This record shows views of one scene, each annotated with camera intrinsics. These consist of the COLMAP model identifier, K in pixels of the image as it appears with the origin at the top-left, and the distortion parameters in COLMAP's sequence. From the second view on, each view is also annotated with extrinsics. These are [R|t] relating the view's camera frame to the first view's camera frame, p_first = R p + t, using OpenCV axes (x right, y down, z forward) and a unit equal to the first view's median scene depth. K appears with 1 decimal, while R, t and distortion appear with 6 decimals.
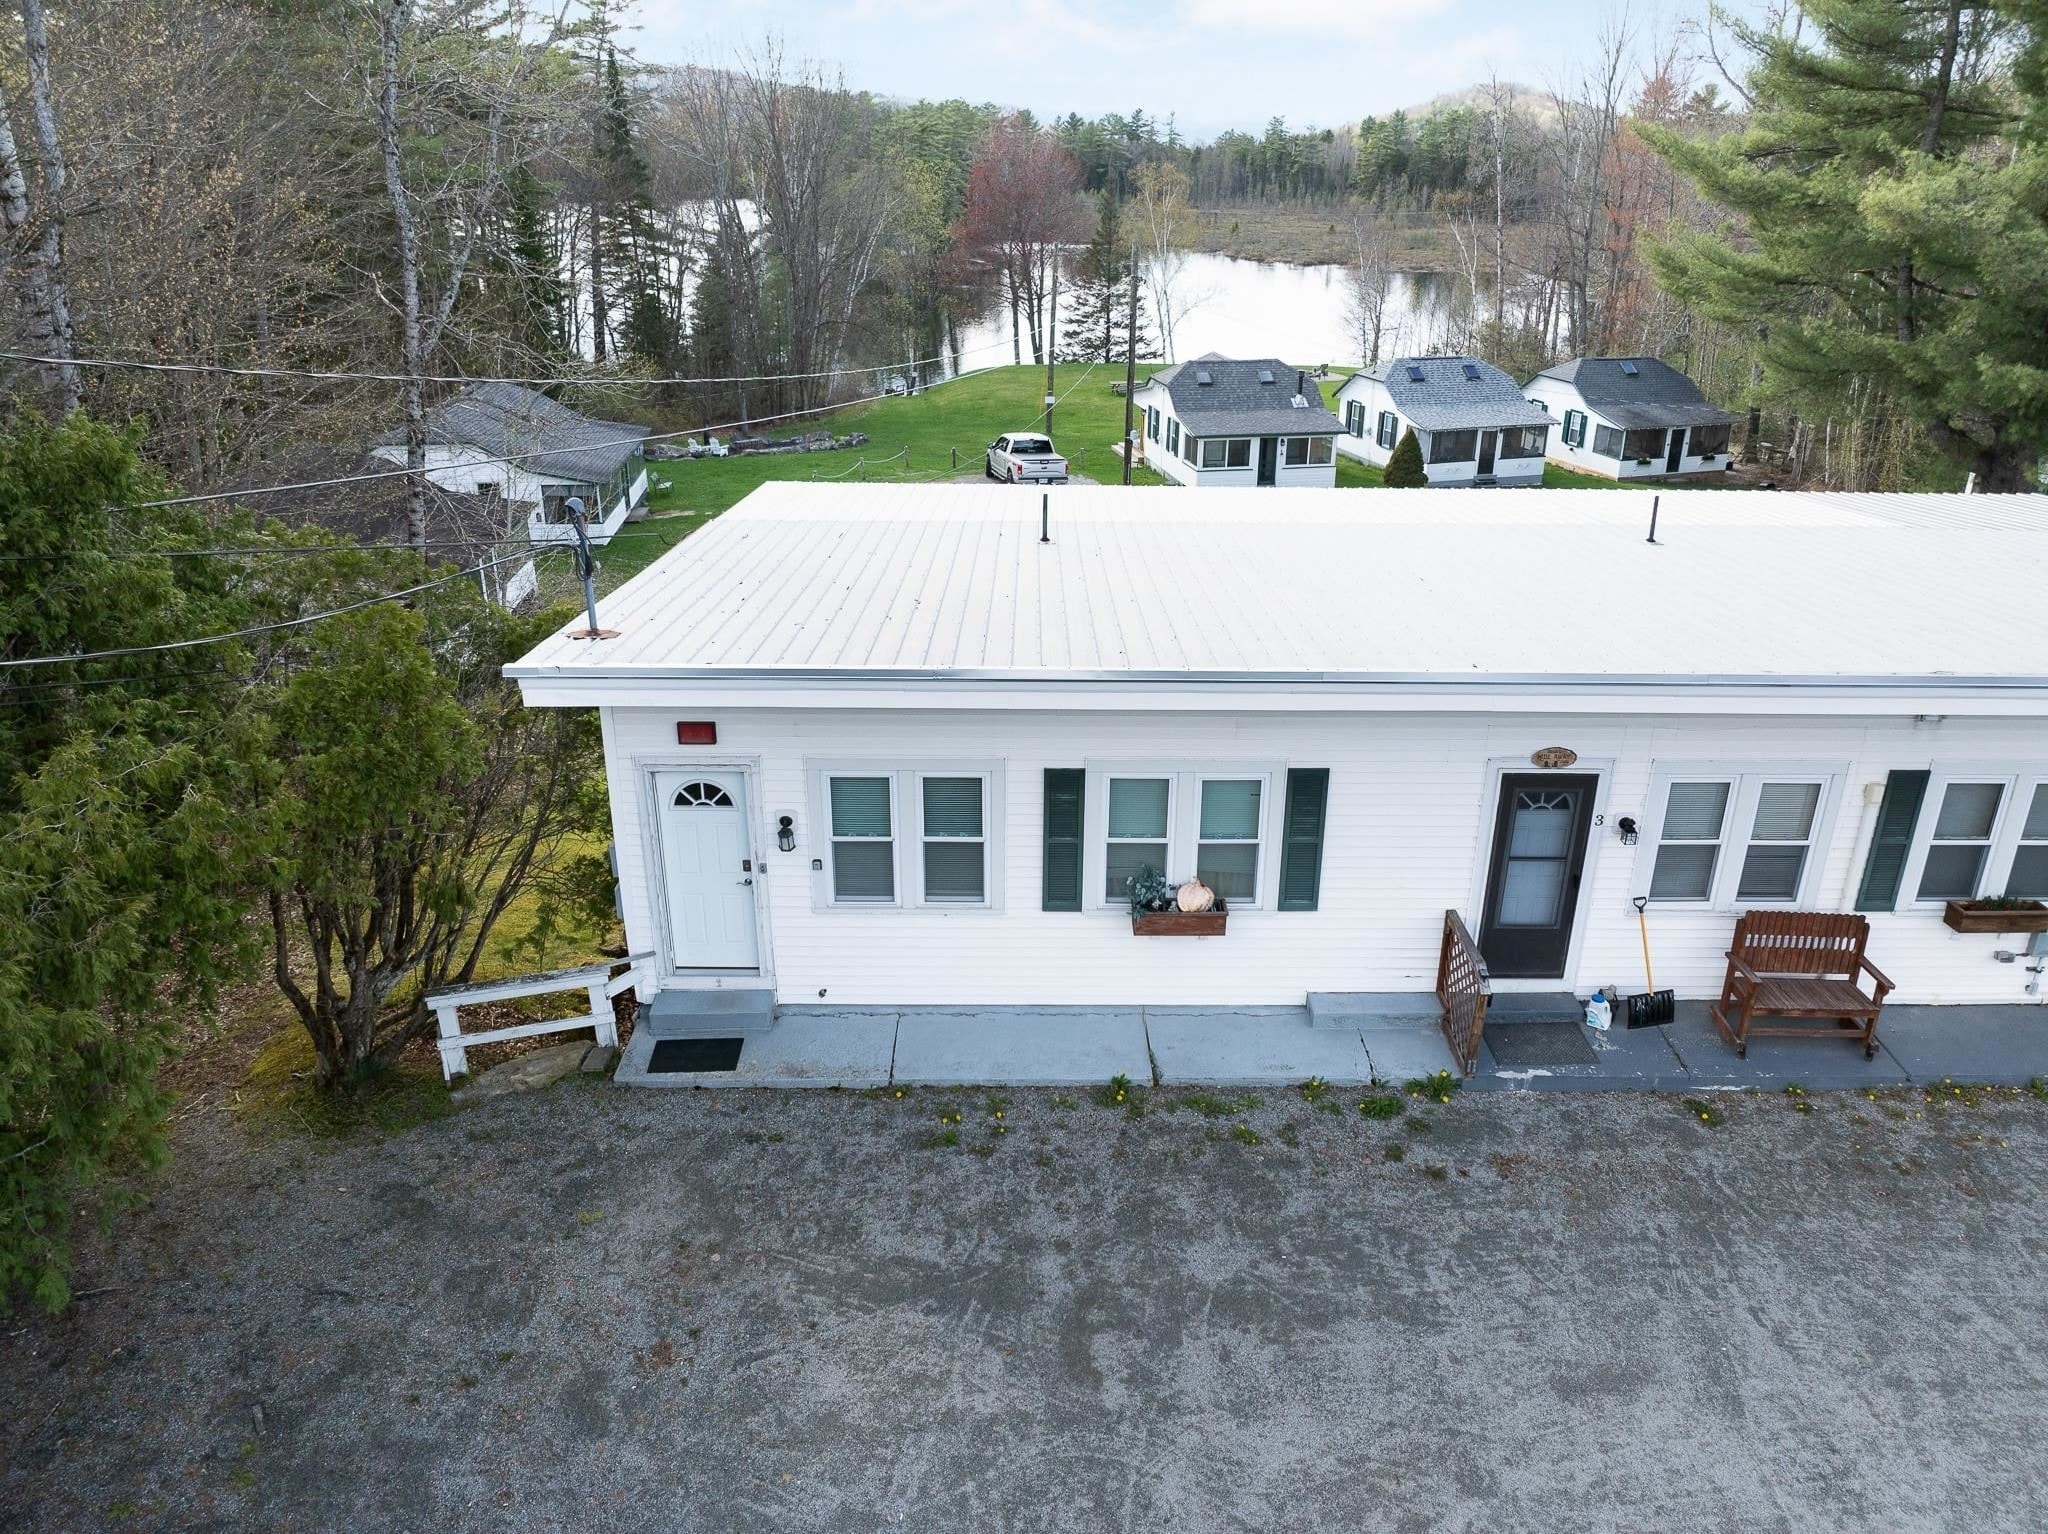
lens RADIAL K [[1437.7, 0, 1024.0], [0, 1437.7, 767.0], [0, 0, 1]] dist [-0.056801, 0.025247]
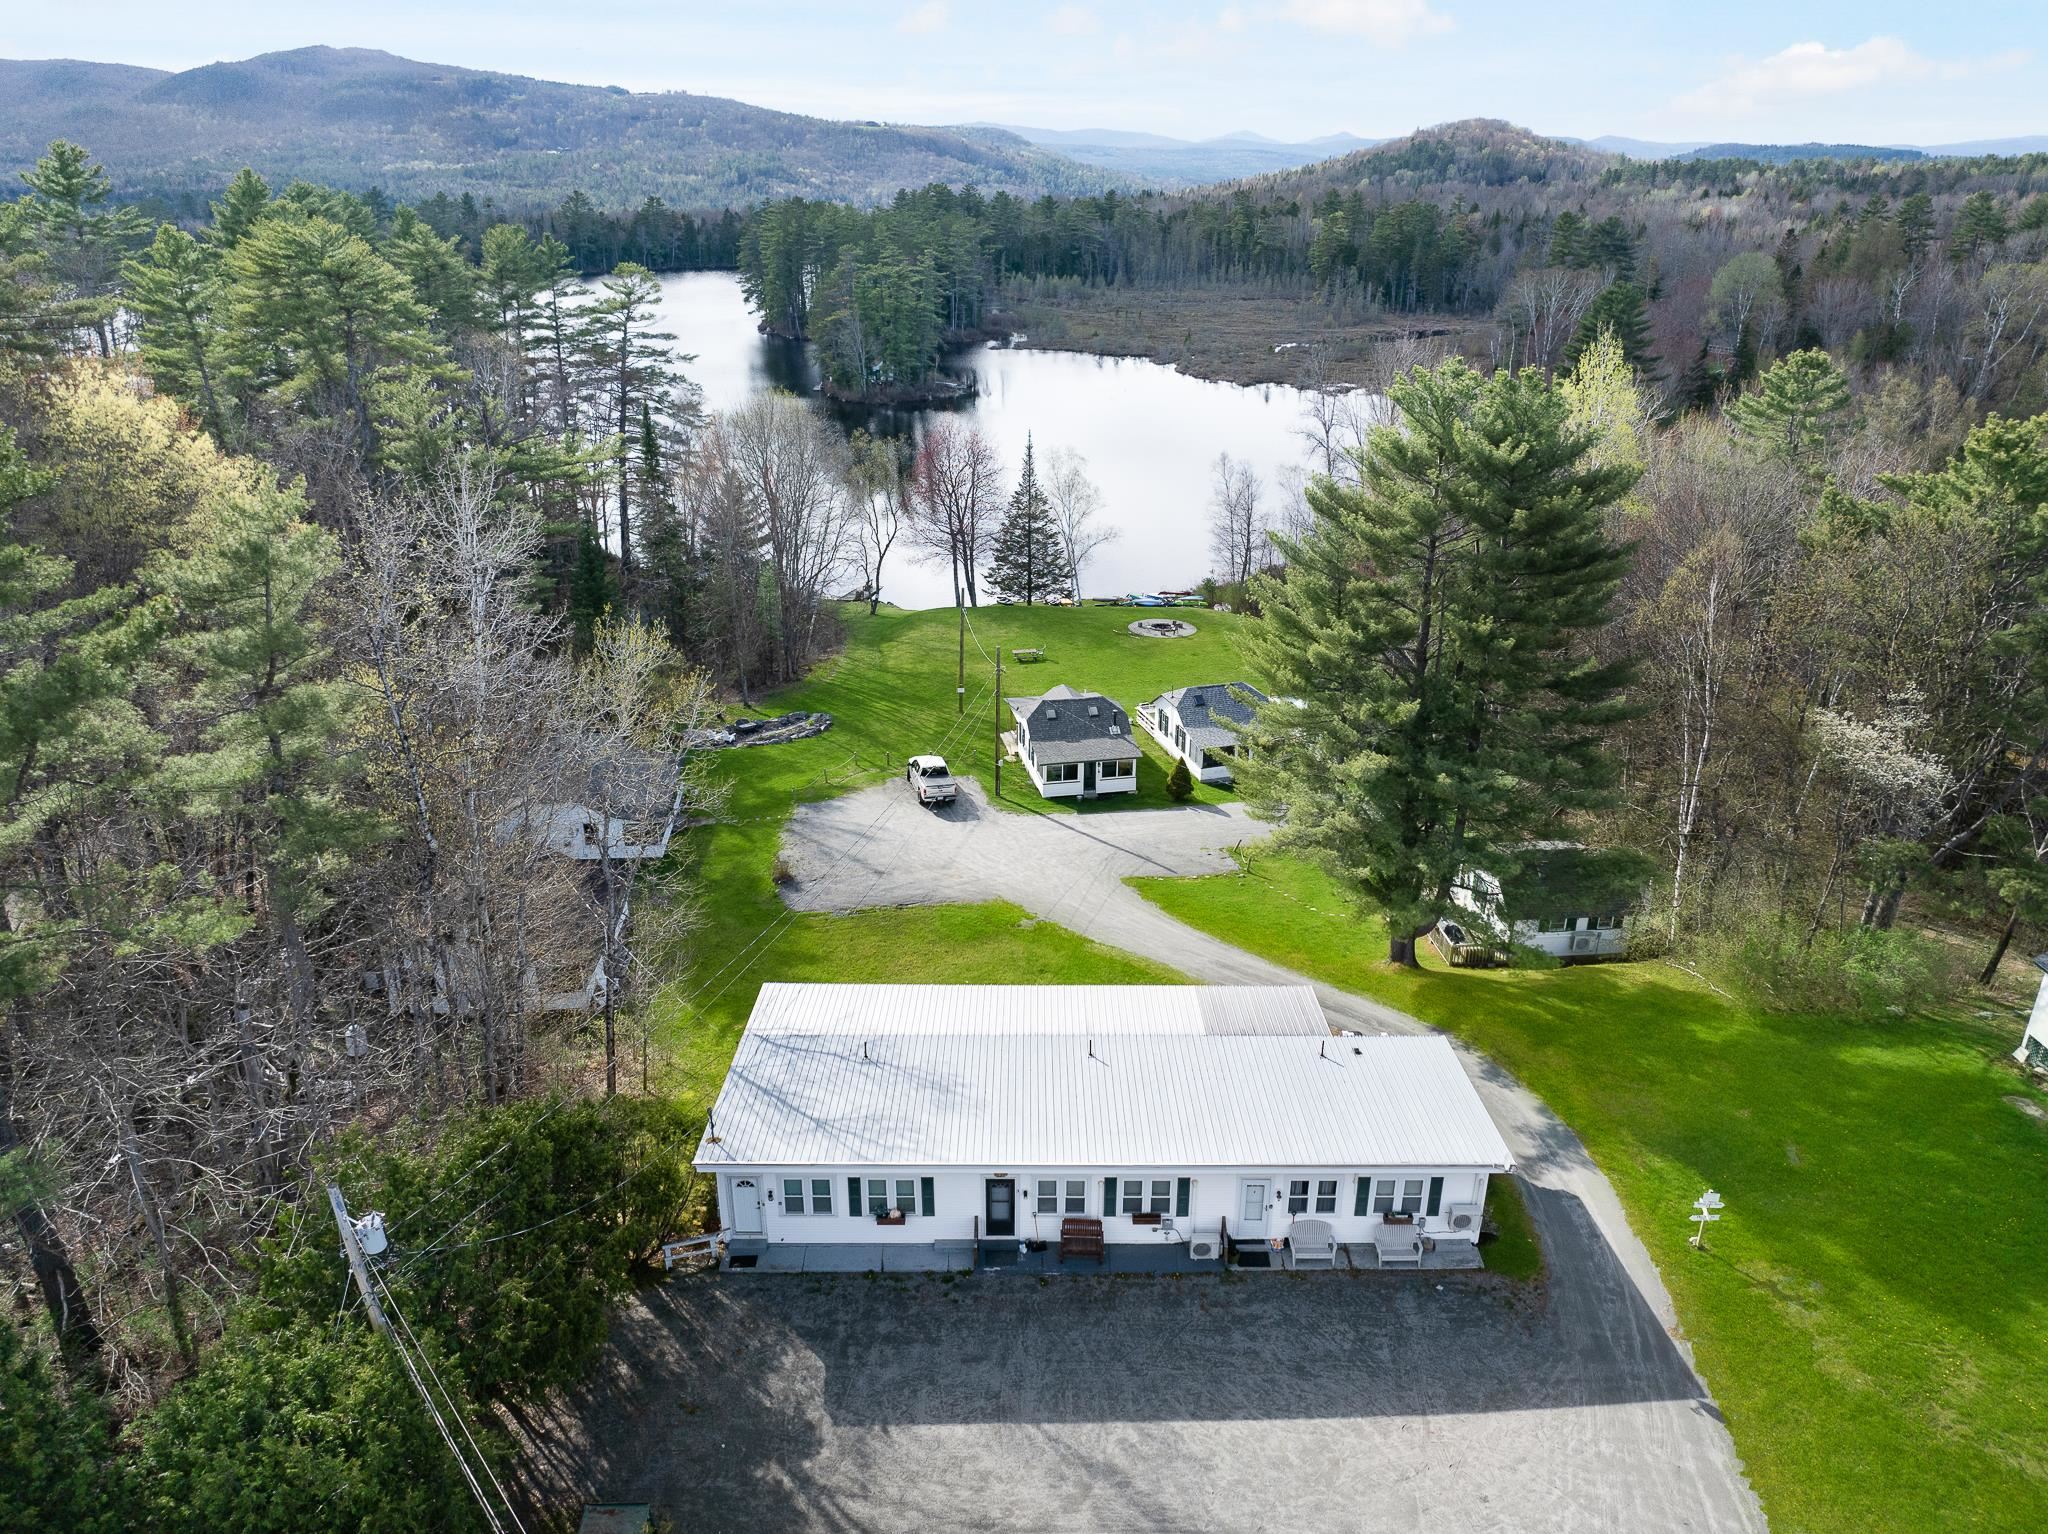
lens RADIAL K [[1437.7, 0, 1024.0], [0, 1437.7, 767.0], [0, 0, 1]] dist [-0.056801, 0.025247]
pose [[0.999984, -0.003390, 0.004480, 0.401614], [0.003440, 0.999932, -0.011164, -0.891684], [-0.004442, 0.011179, 0.999928, -2.277398]]
